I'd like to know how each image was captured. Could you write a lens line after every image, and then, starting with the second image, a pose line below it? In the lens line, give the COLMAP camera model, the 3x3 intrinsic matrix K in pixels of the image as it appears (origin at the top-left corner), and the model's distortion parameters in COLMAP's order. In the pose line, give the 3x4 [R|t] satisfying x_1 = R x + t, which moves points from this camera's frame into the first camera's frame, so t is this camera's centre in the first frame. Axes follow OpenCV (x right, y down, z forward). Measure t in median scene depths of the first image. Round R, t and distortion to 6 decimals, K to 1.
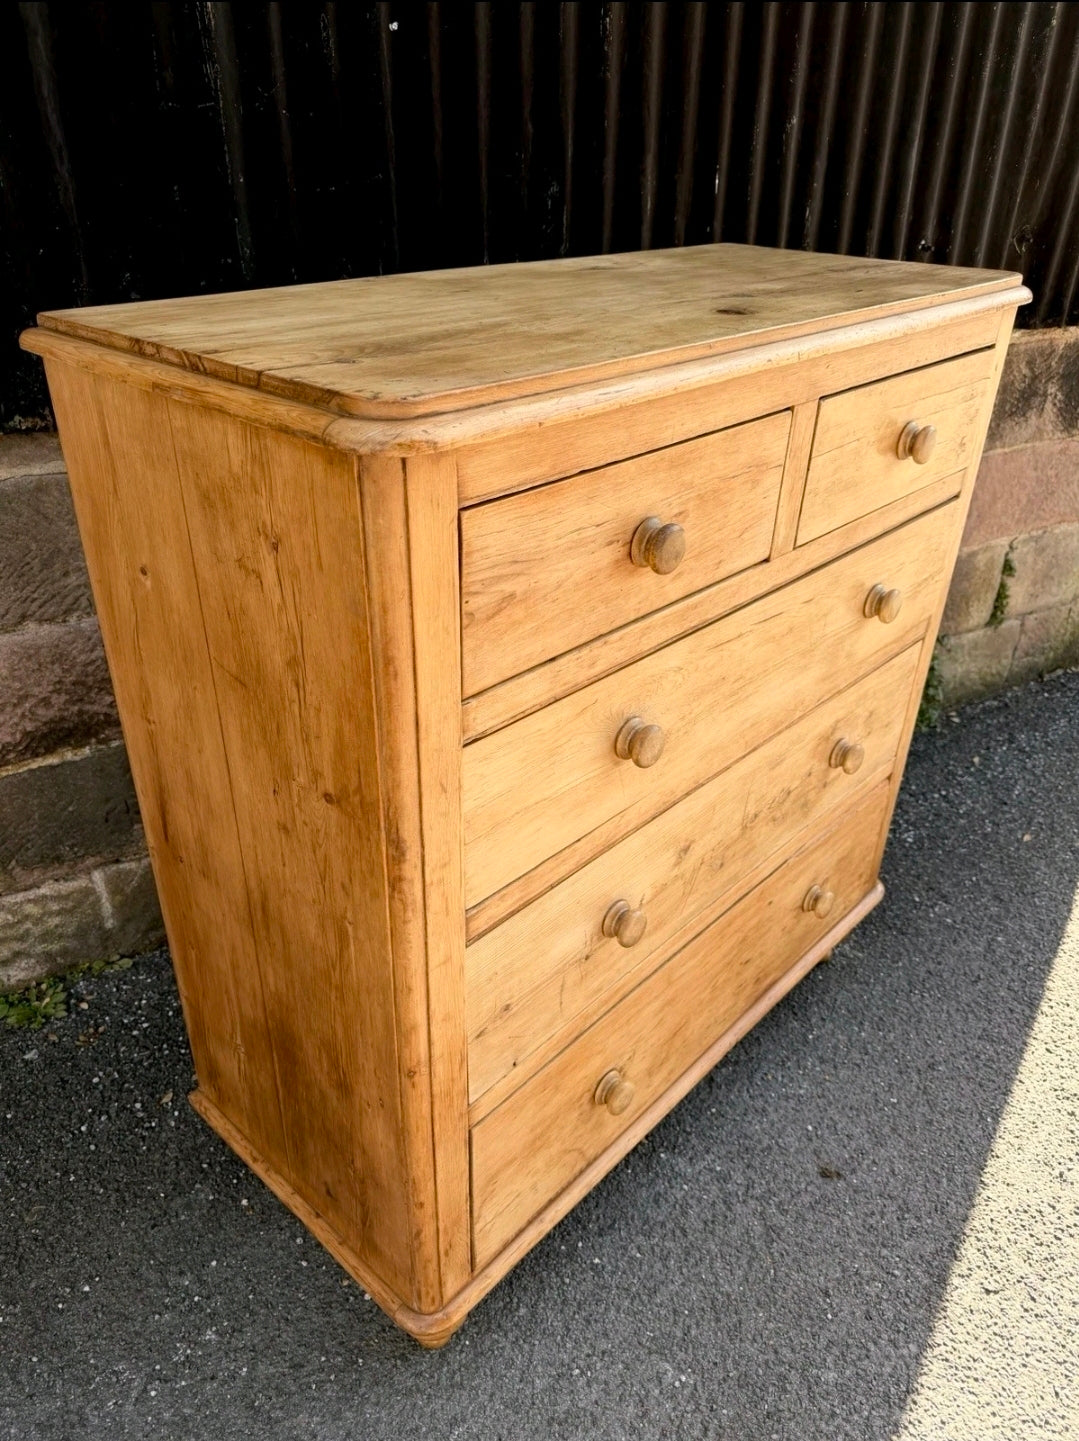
lens RADIAL K [[1034.8, 0, 543.6], [0, 1034.8, 723.7], [0, 0, 1]] dist [0.033877, -0.054340]
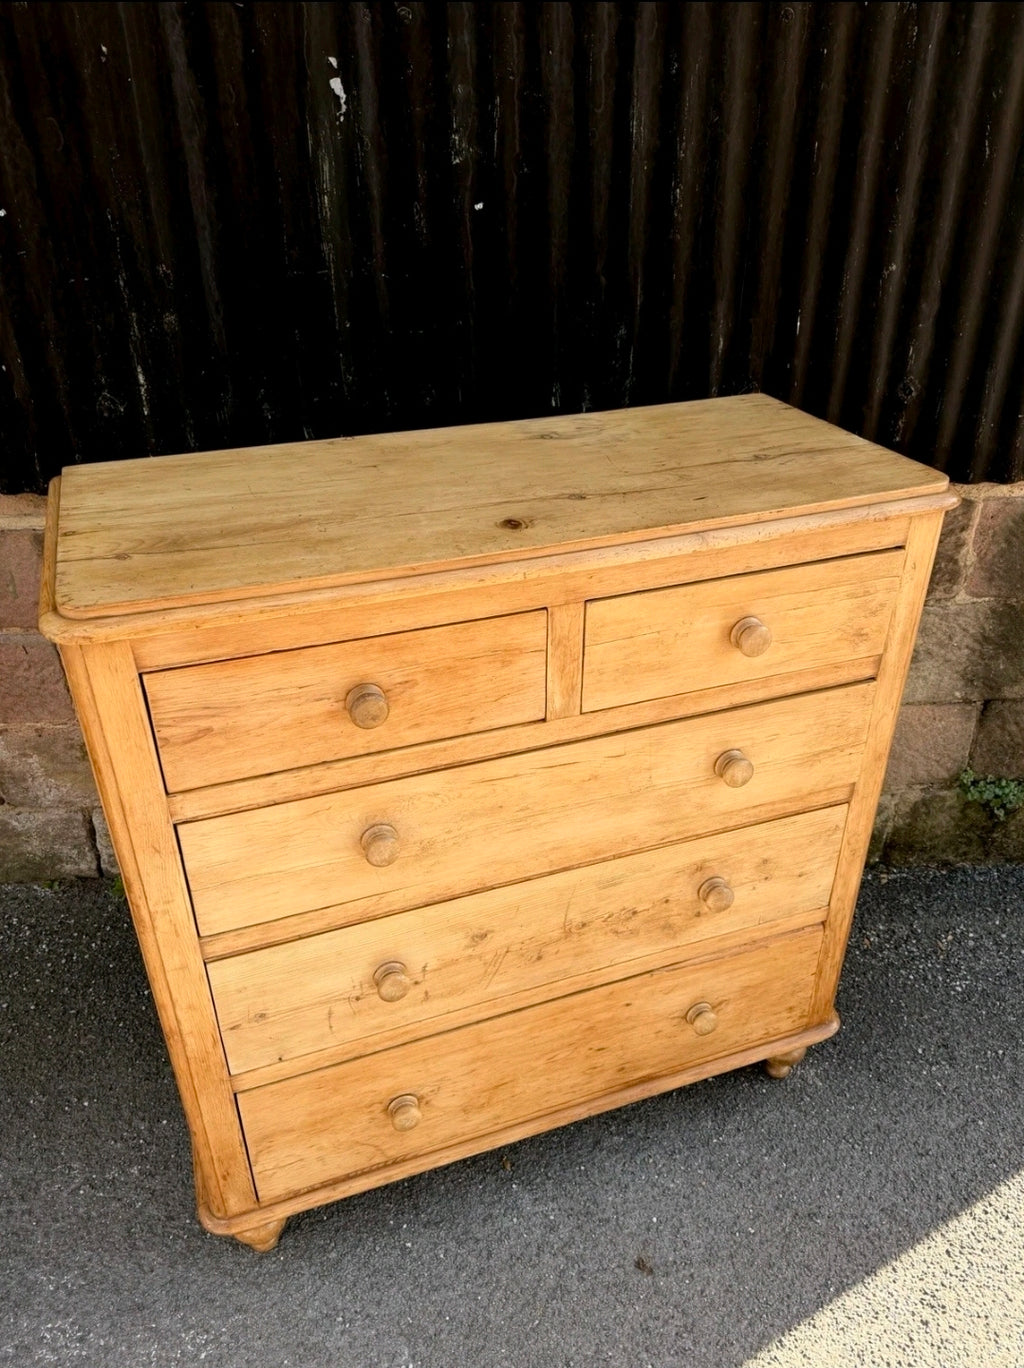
lens RADIAL K [[1007.0, 0, 515.4], [0, 1007.0, 677.4], [0, 0, 1]] dist [0.033547, -0.046147]
pose [[0.887430, 0.207442, -0.411627, 0.537698], [-0.209085, 0.977012, 0.041604, -0.205179], [0.410795, 0.049144, 0.910402, -0.039753]]
